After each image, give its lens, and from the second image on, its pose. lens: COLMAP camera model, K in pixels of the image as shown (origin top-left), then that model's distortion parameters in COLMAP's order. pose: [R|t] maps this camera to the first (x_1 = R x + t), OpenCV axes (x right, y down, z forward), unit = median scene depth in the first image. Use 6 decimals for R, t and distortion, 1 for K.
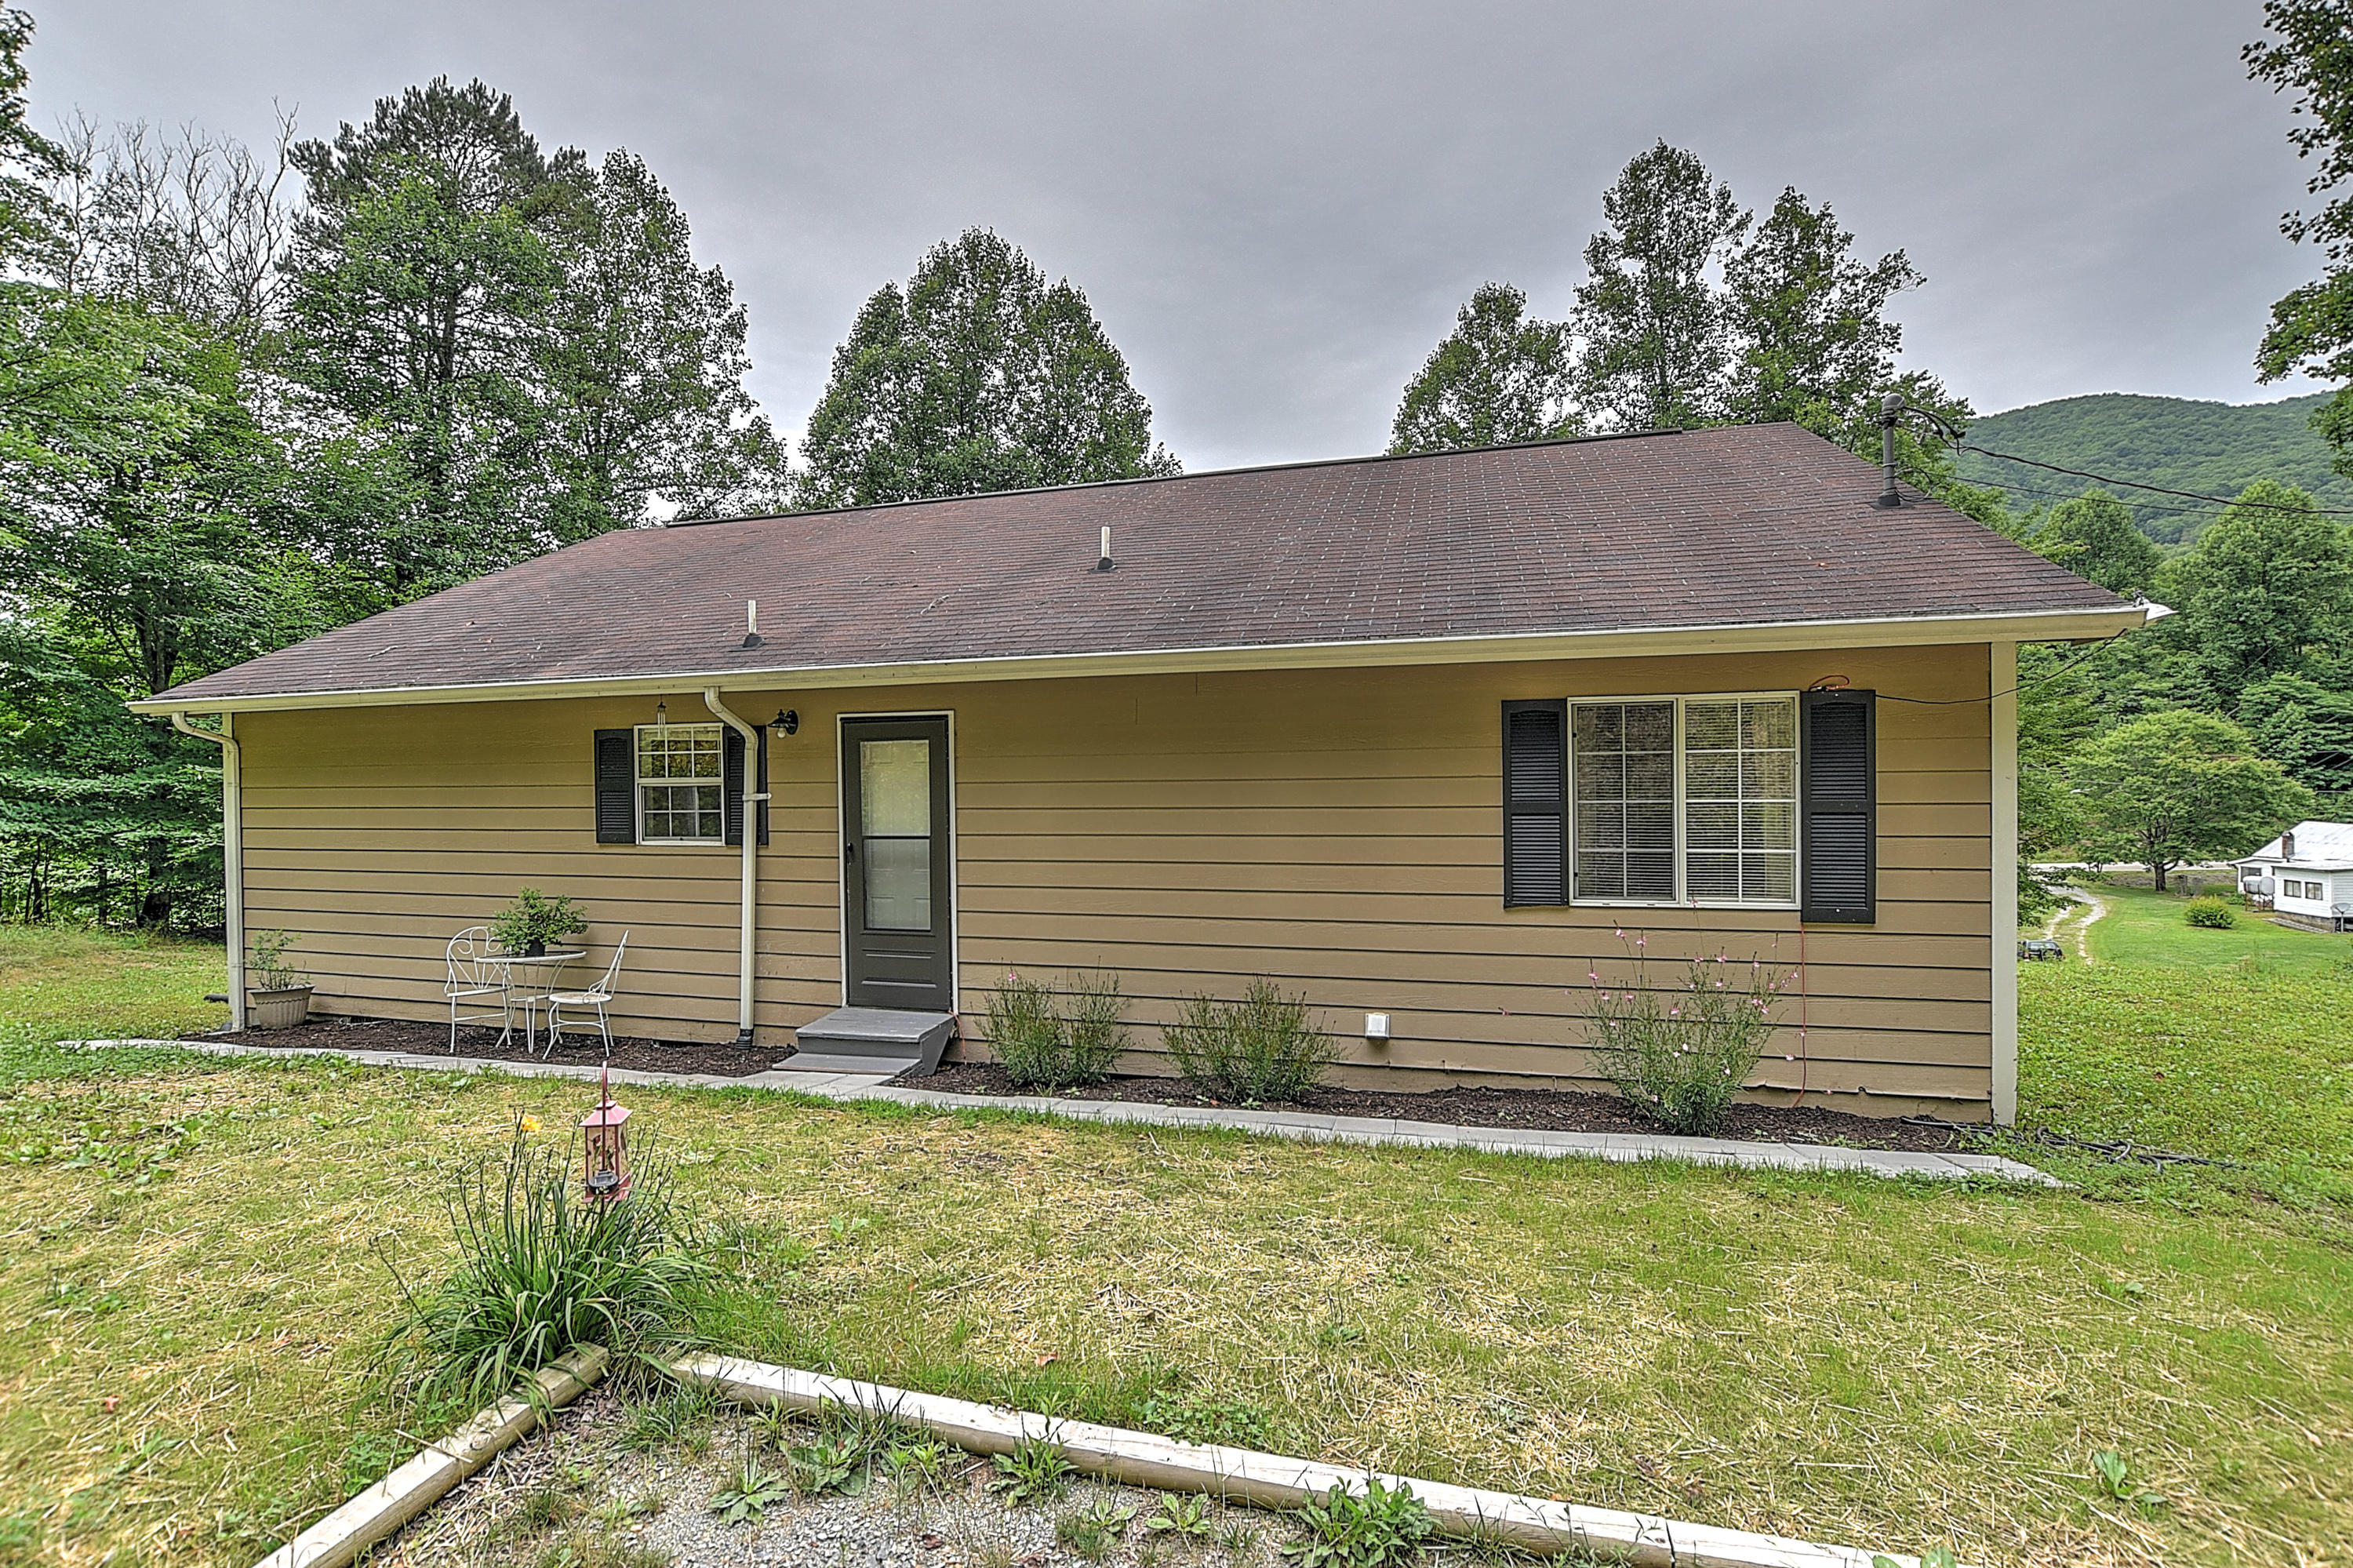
lens RADIAL K [[1040.6, 0, 1153.4], [0, 1040.6, 793.3], [0, 0, 1]] dist [-0.024923, 0.006175]
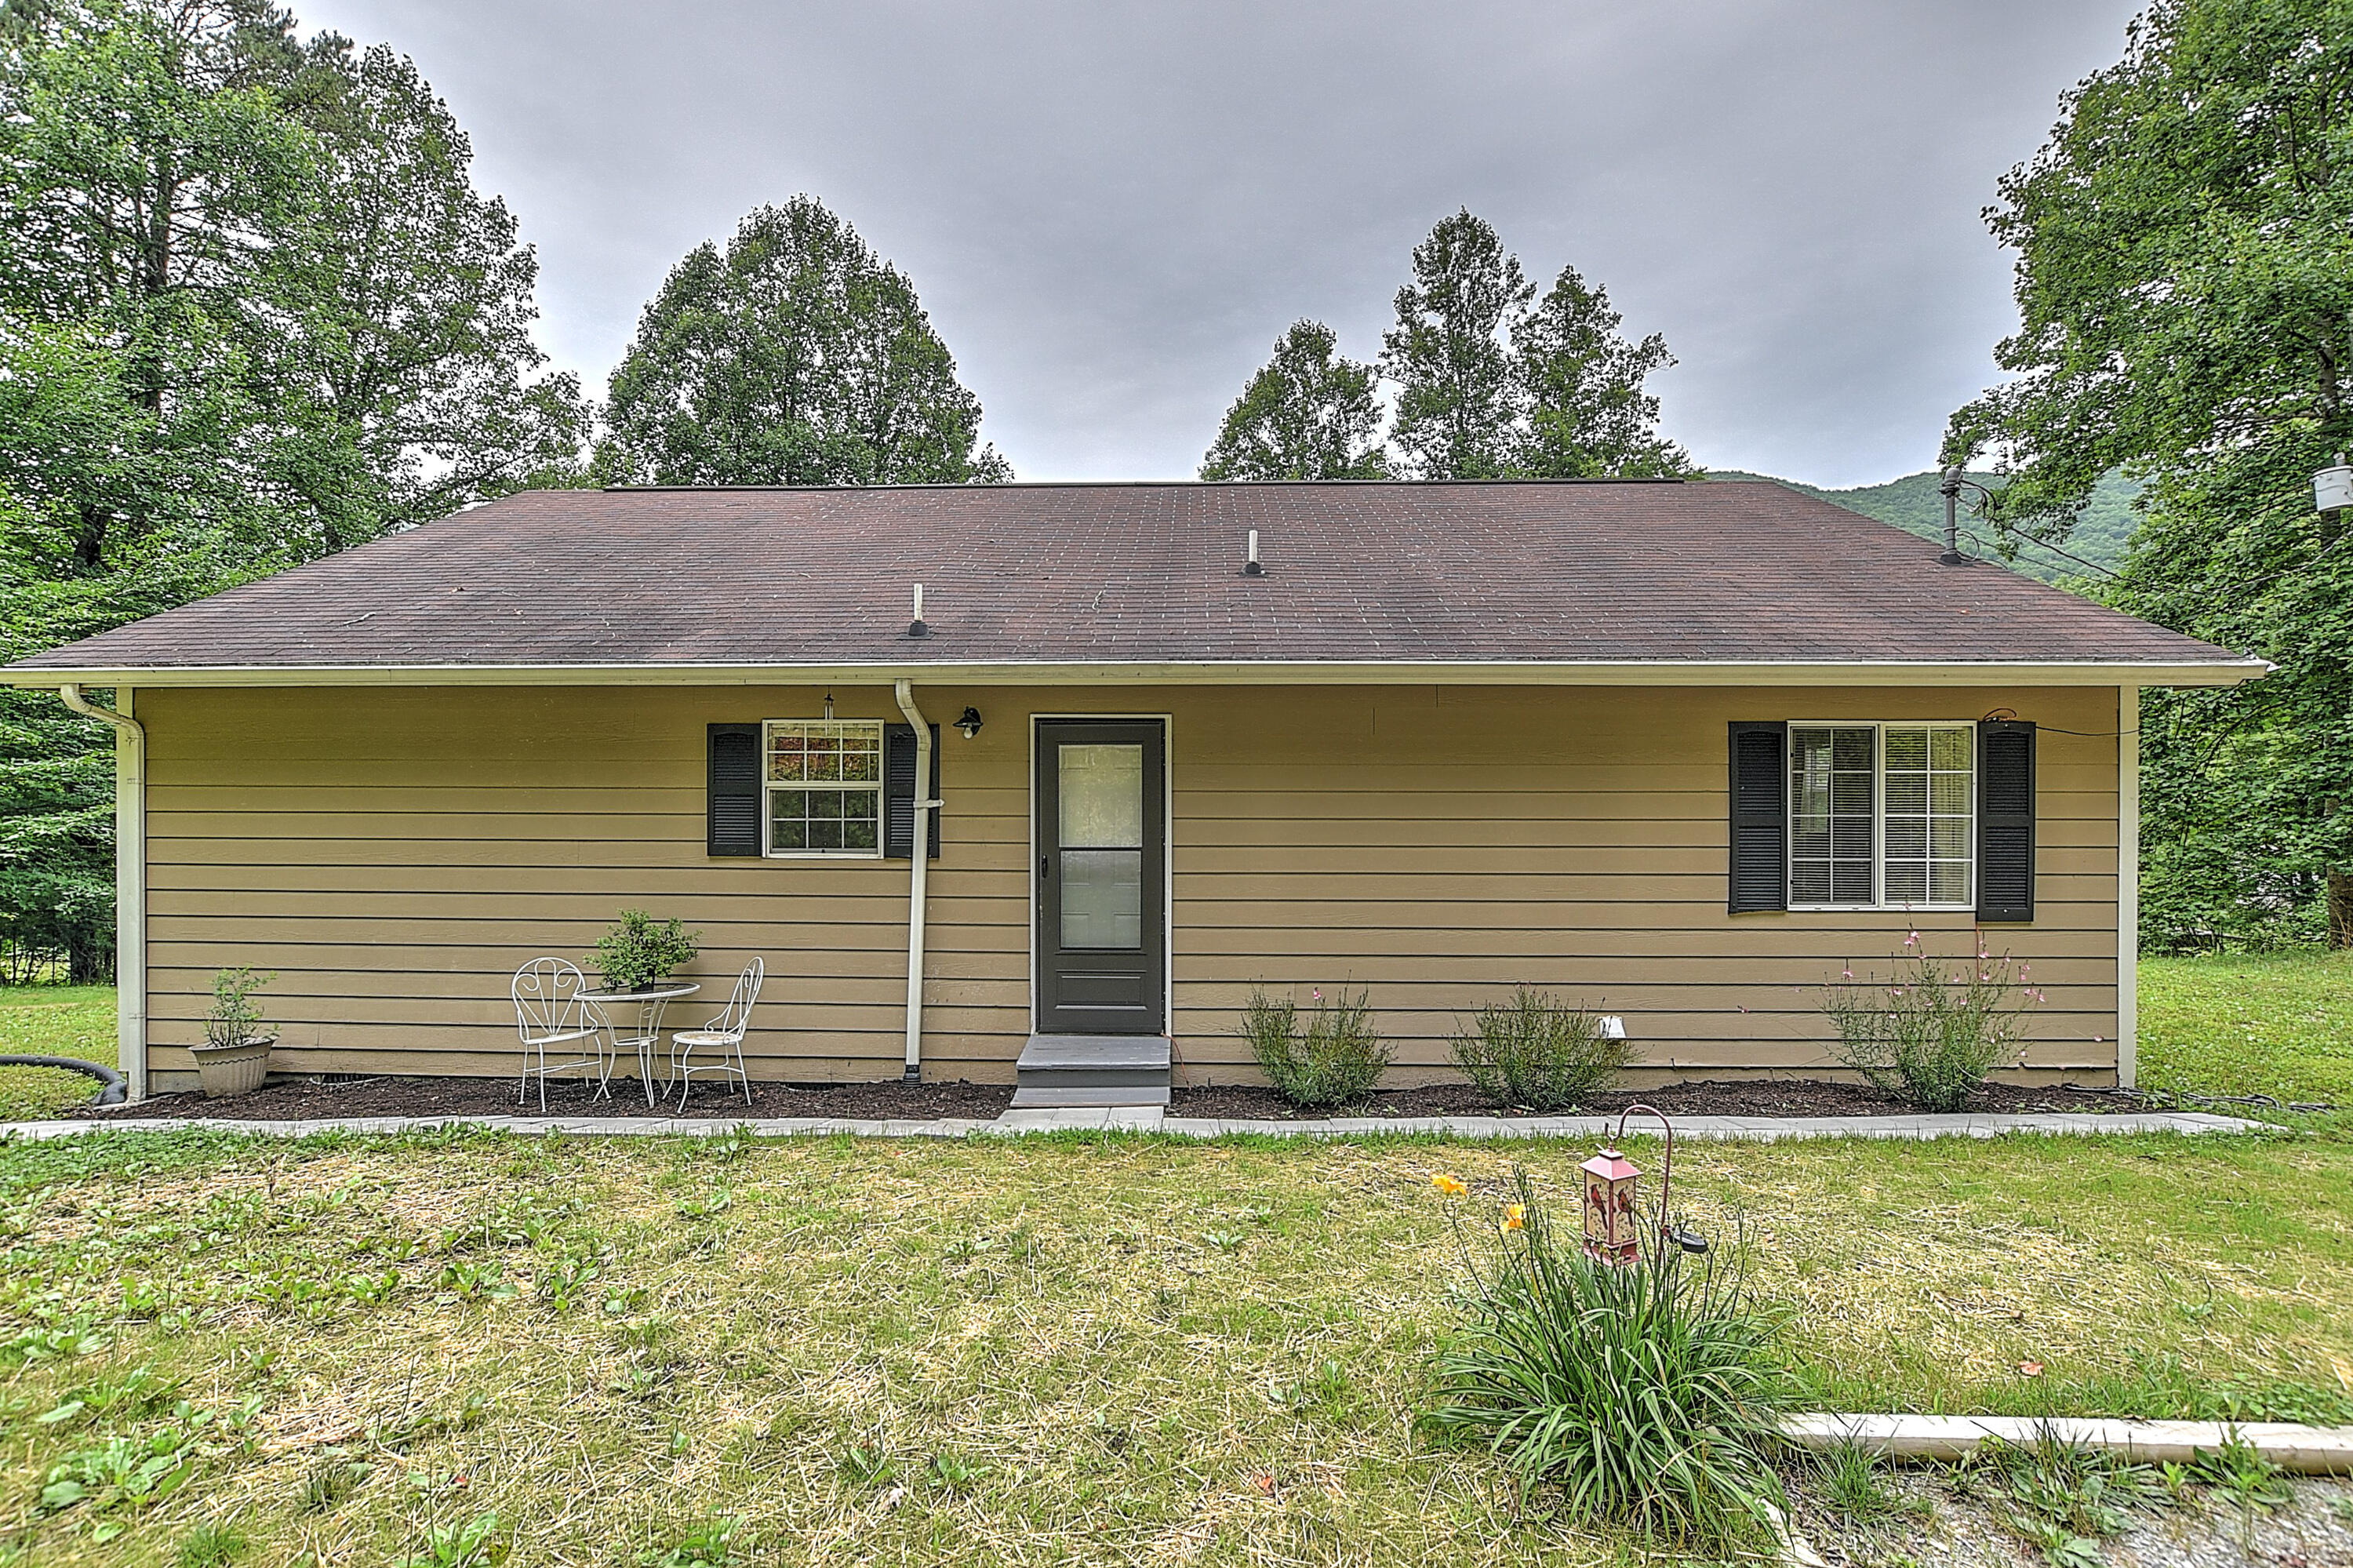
lens RADIAL K [[1040.6, 0, 1164.8], [0, 1040.6, 793.1], [0, 0, 1]] dist [-0.024923, 0.006175]
pose [[0.969913, 0.011362, 0.243185, -0.383514], [-0.009438, 0.999914, -0.009075, 0.000293], [-0.243267, 0.006507, 0.969937, 0.076780]]
